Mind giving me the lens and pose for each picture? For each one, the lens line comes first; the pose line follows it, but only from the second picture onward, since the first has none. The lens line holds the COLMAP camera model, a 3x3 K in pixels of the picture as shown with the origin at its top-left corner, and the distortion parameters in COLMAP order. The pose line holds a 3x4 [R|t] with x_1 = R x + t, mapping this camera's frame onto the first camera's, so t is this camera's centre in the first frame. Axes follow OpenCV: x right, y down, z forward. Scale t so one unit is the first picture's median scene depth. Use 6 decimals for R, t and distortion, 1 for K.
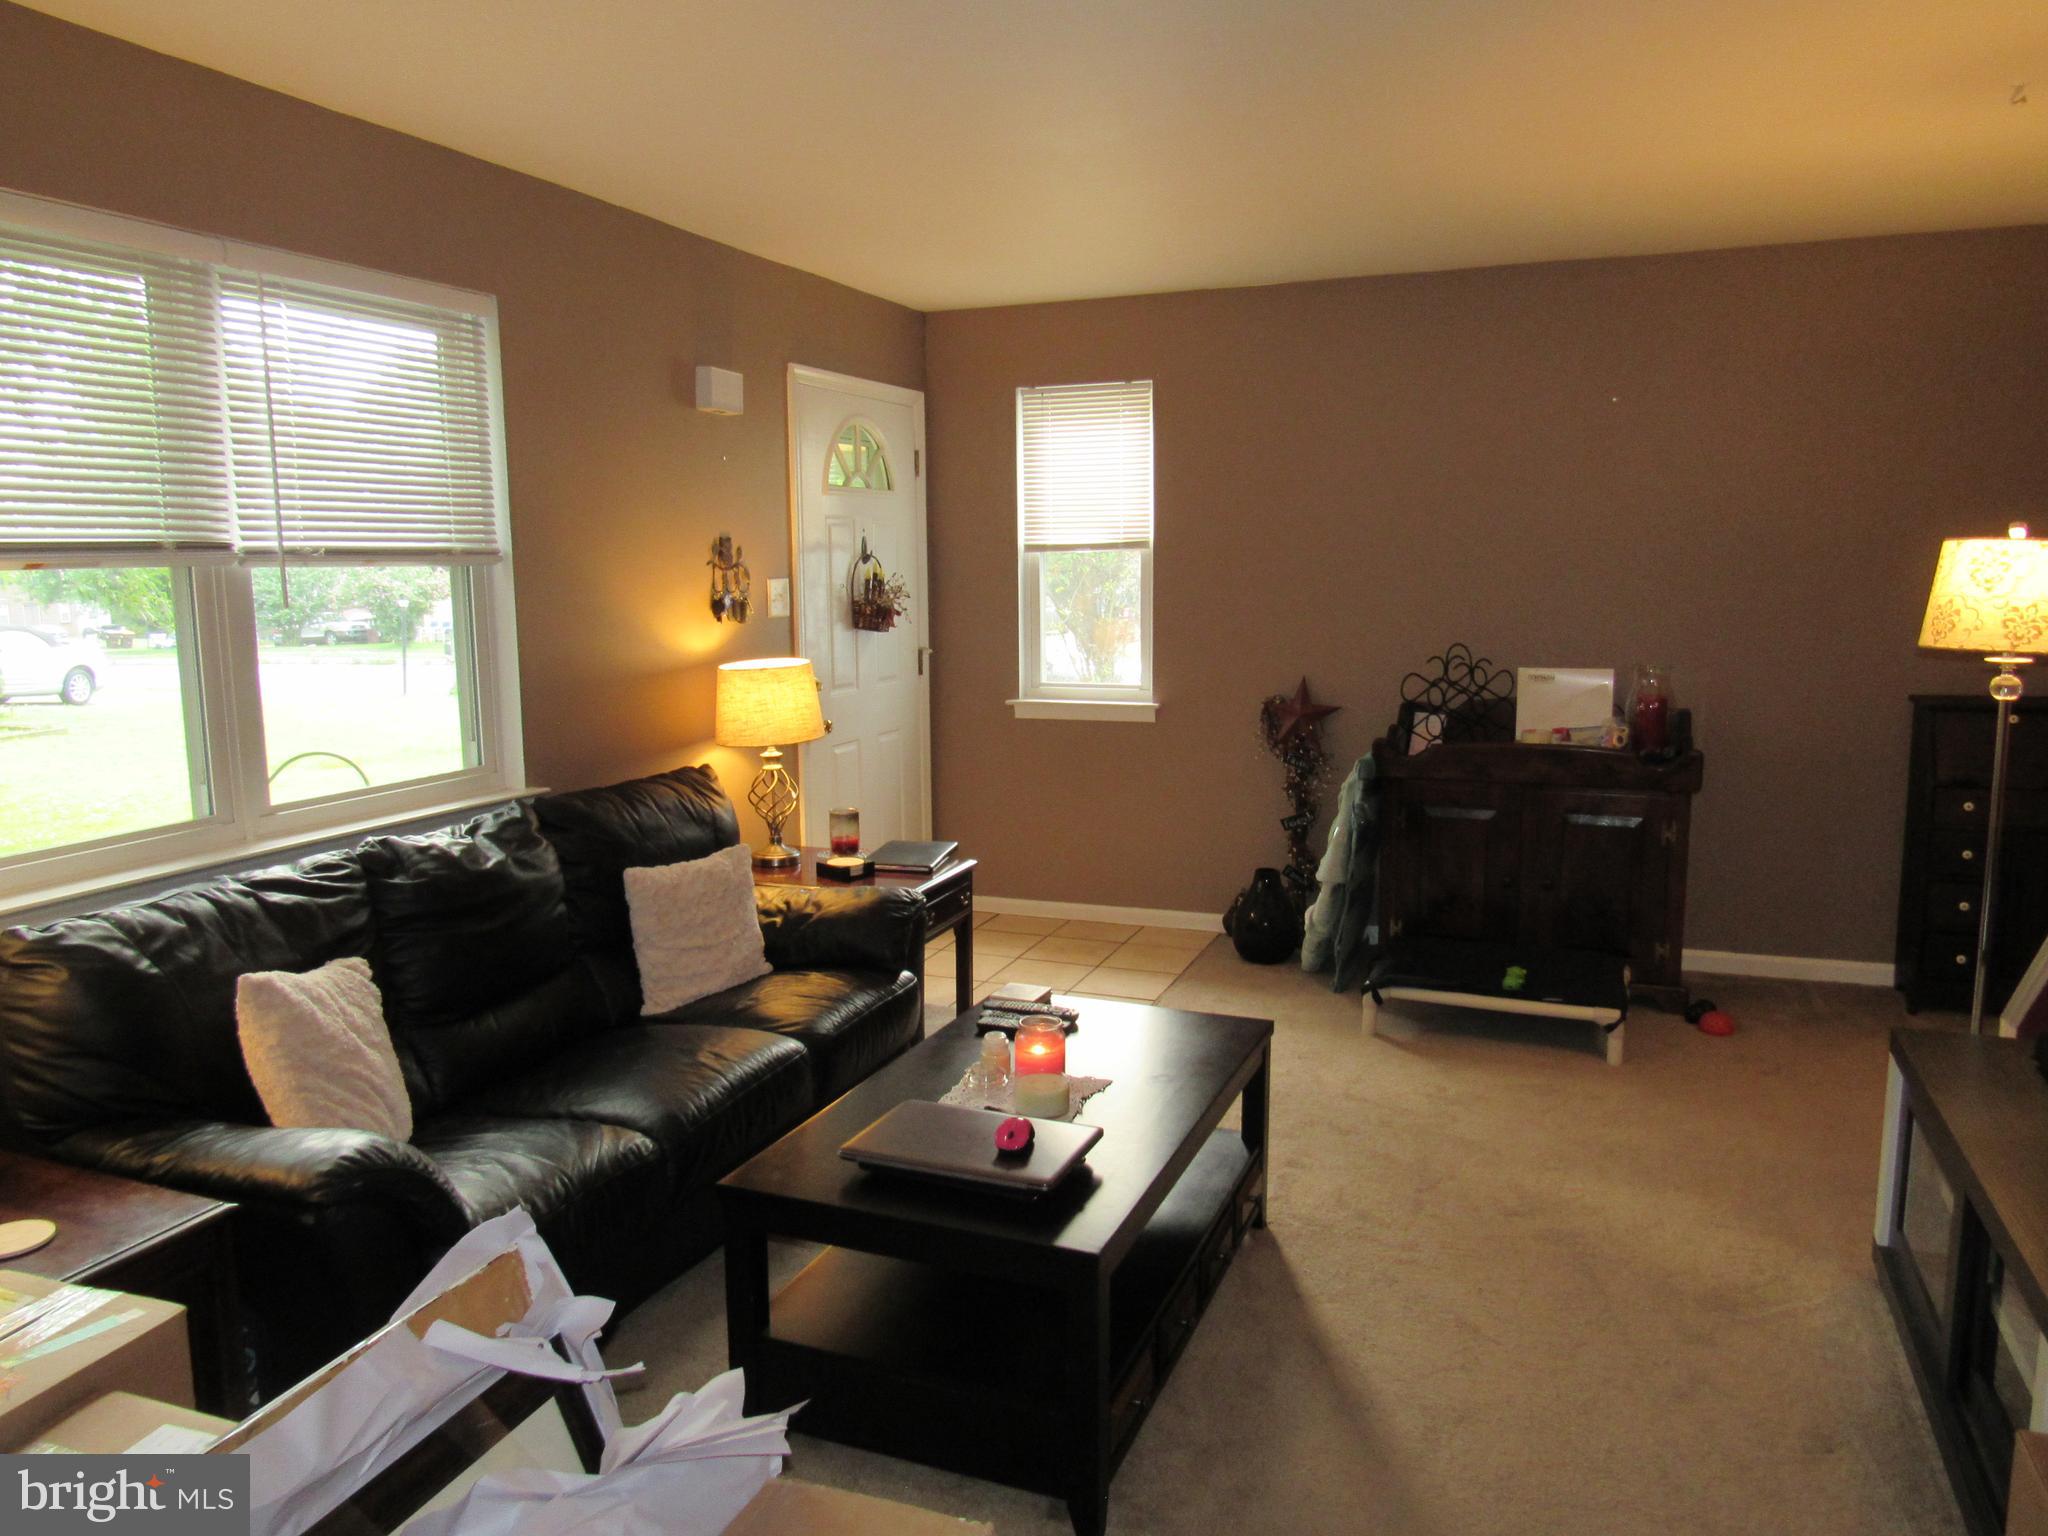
lens RADIAL K [[1468.5, 0, 1035.7], [0, 1468.5, 764.4], [0, 0, 1]] dist [-0.026961, 0.010170]
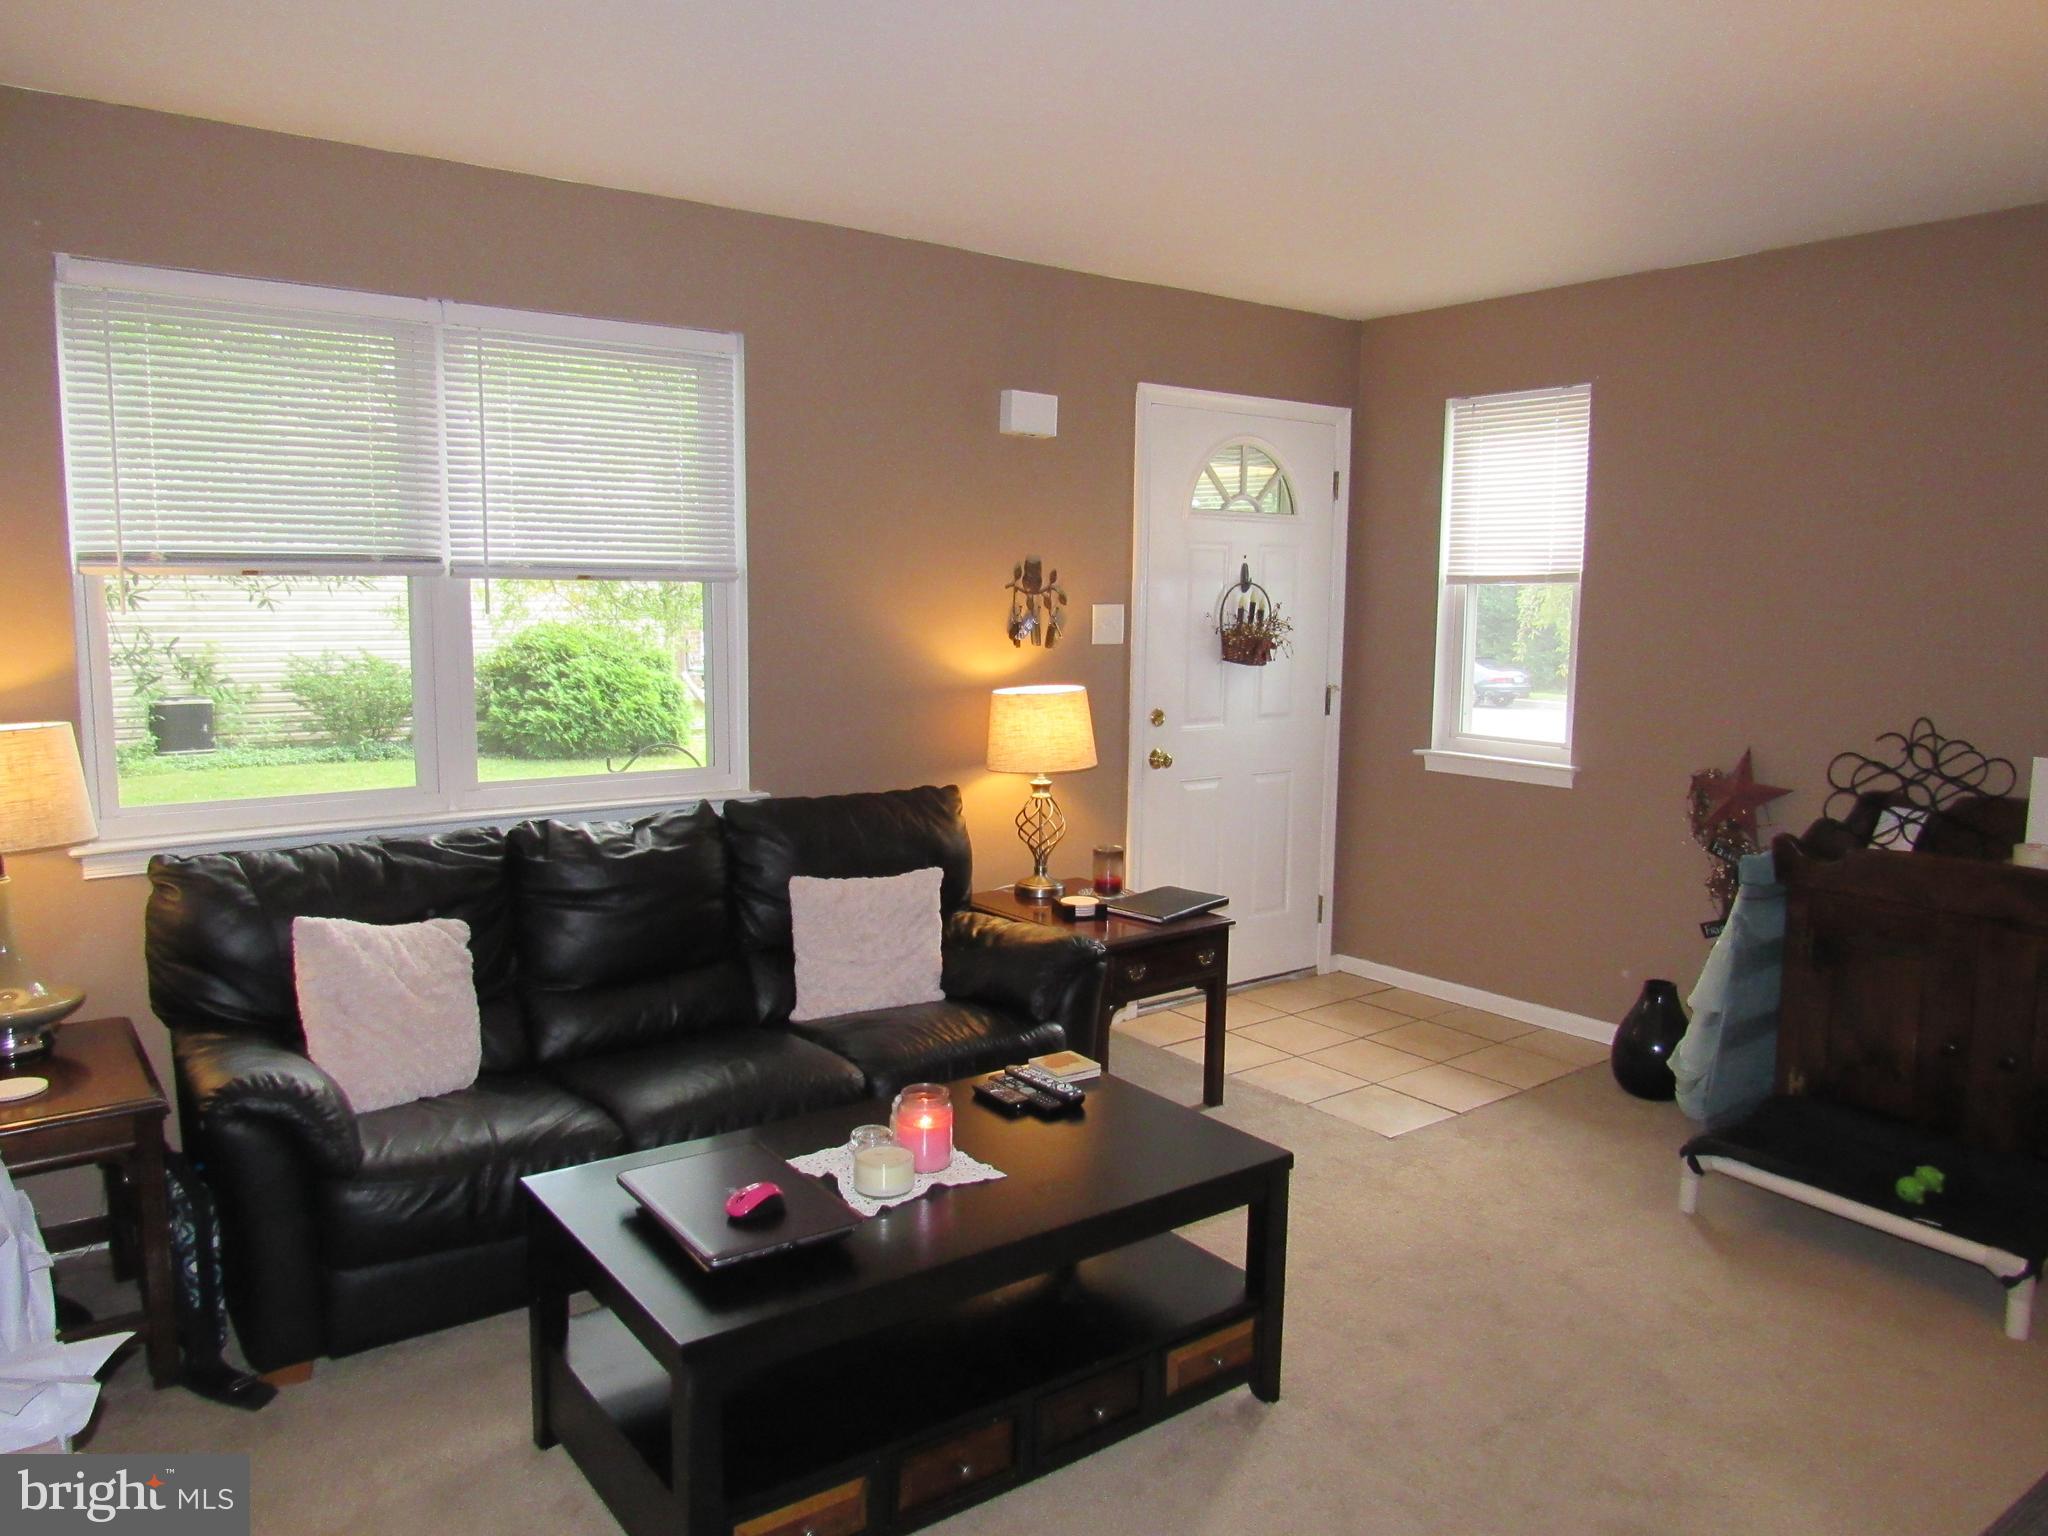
lens RADIAL K [[1468.5, 0, 1028.4], [0, 1468.5, 771.9], [0, 0, 1]] dist [-0.026961, 0.010170]
pose [[0.851908, 0.085312, -0.516696, 0.287090], [-0.093225, 0.995588, 0.010677, -0.021068], [0.515327, 0.039073, 0.856102, 0.140458]]
